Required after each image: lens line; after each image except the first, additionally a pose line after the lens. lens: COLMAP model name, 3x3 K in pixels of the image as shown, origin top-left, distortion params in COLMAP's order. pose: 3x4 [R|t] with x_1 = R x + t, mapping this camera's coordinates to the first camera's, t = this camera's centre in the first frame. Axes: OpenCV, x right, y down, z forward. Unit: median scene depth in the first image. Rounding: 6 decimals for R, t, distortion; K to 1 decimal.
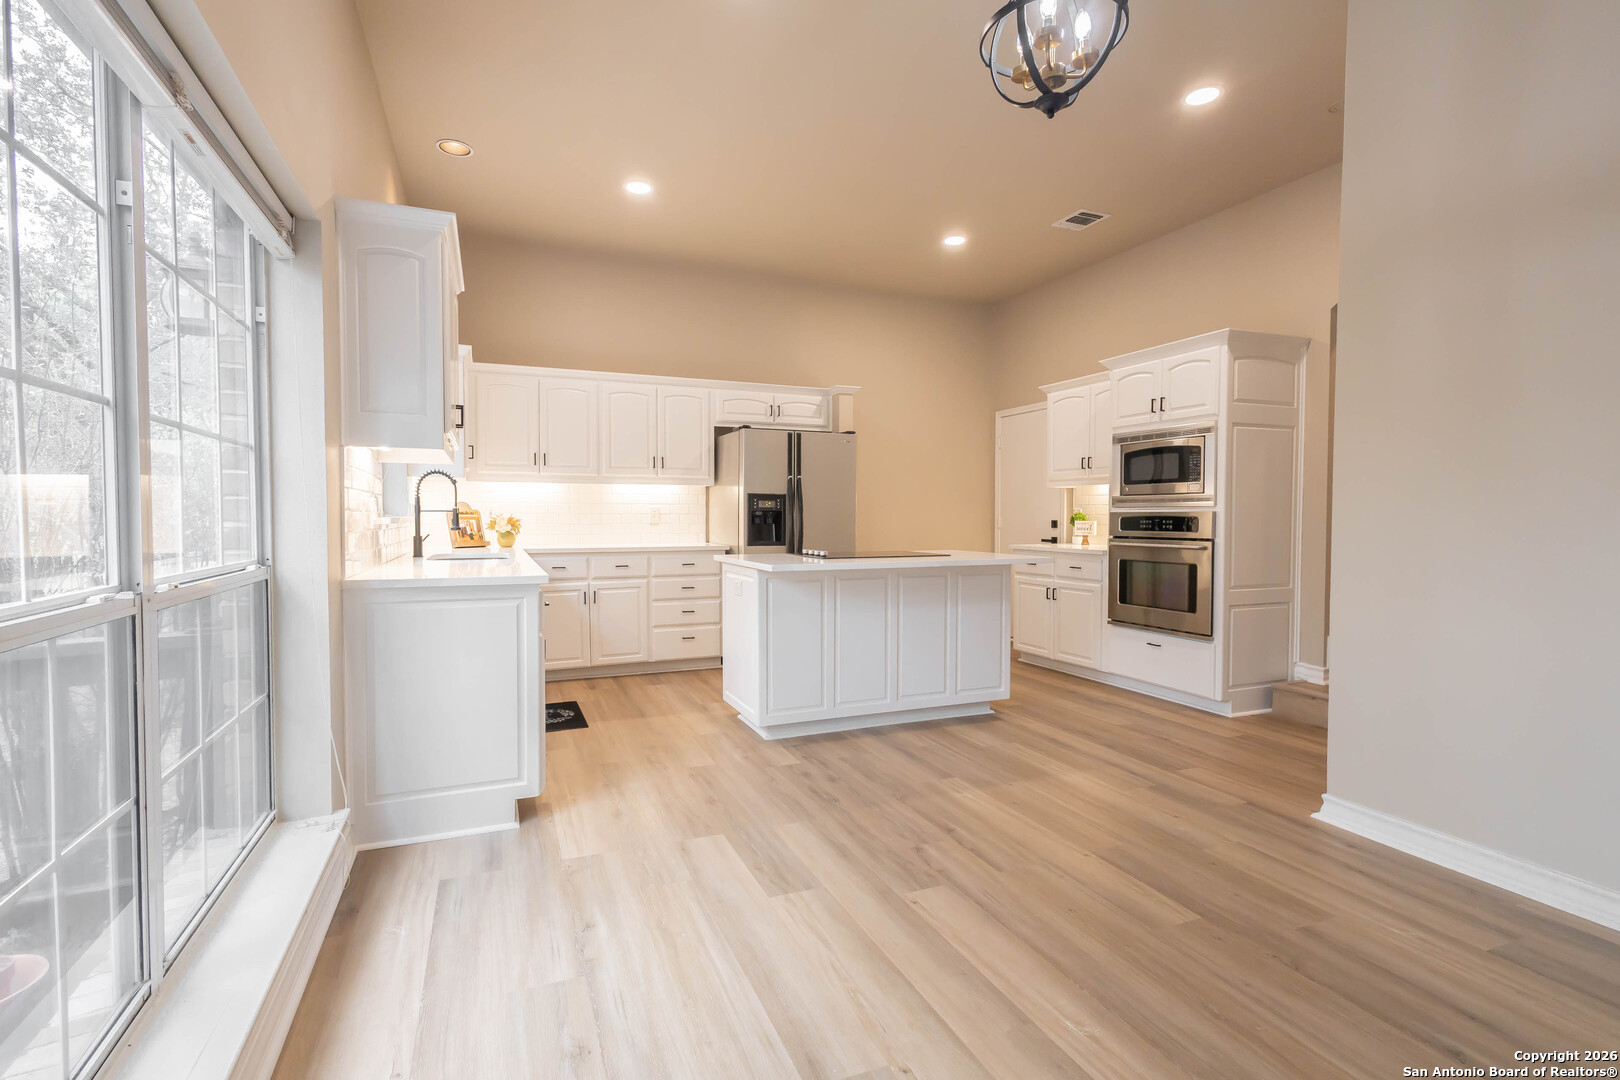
lens RADIAL K [[755.9, 0, 800.7], [0, 755.9, 540.7], [0, 0, 1]] dist [0.003828, 0.000480]
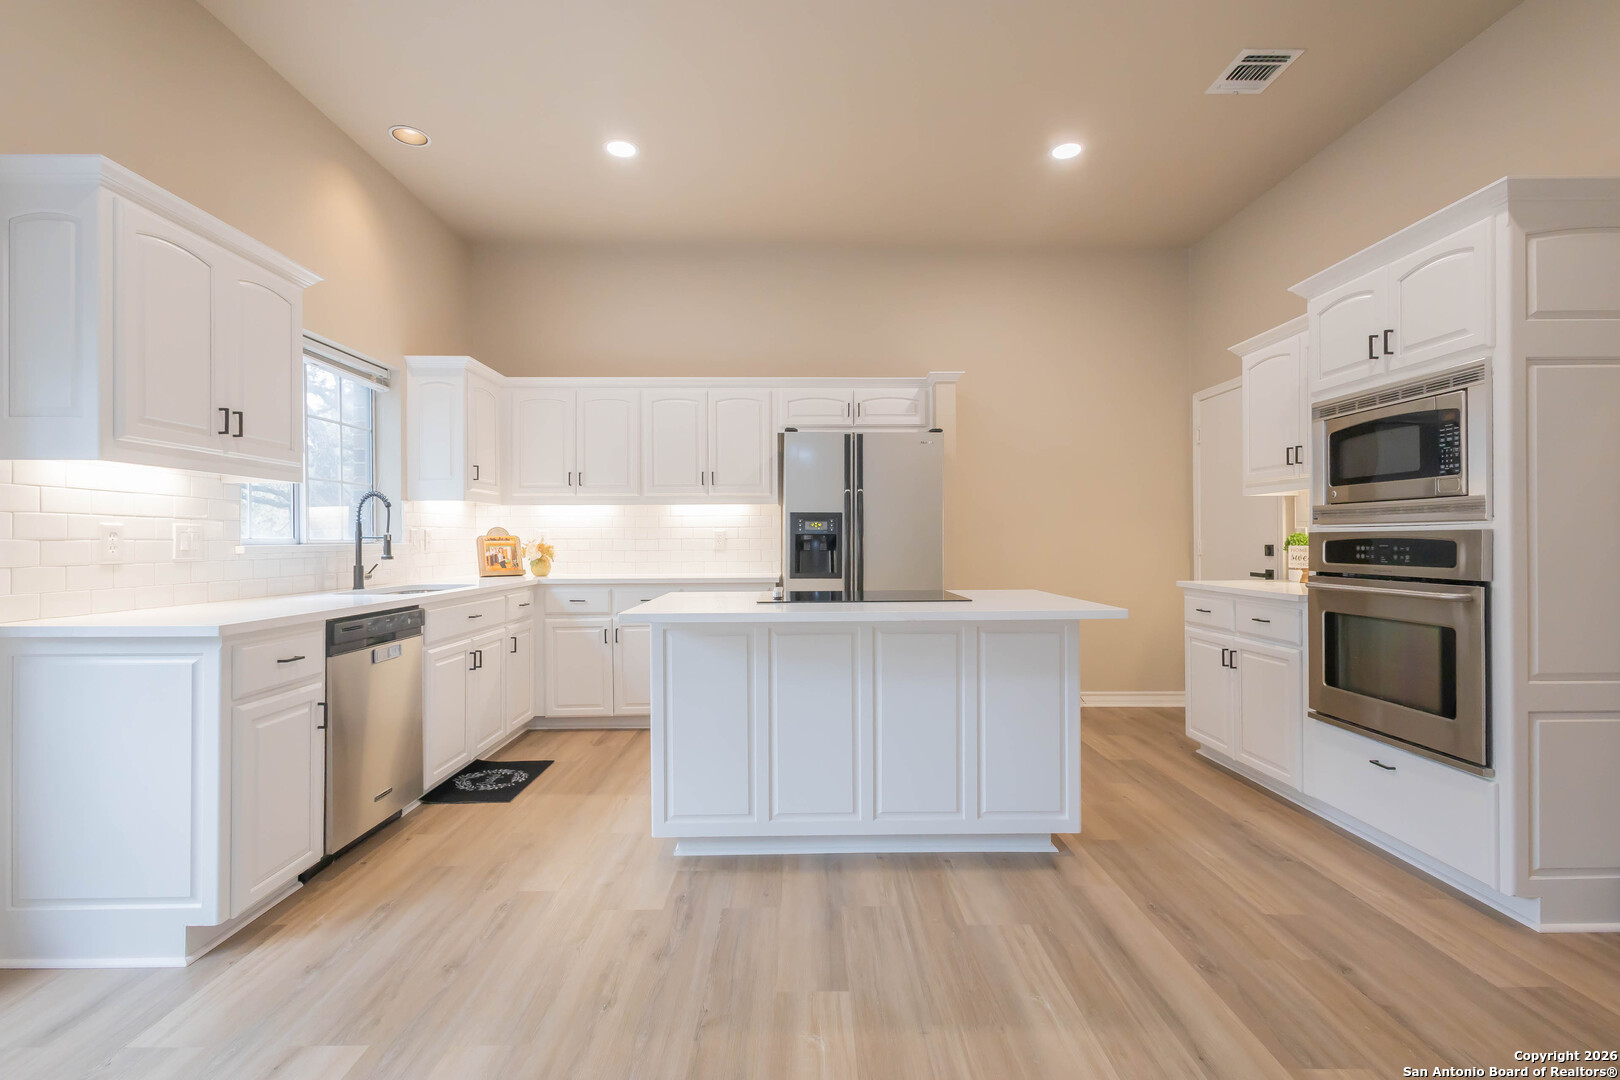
lens RADIAL K [[751.9, 0, 808.0], [0, 751.9, 541.1], [0, 0, 1]] dist [0.009694, -0.003918]
pose [[0.929798, -0.004238, -0.368045, 0.269939], [-0.006702, 0.999573, -0.028442, -0.011244], [0.368008, 0.028912, 0.929373, 0.303467]]
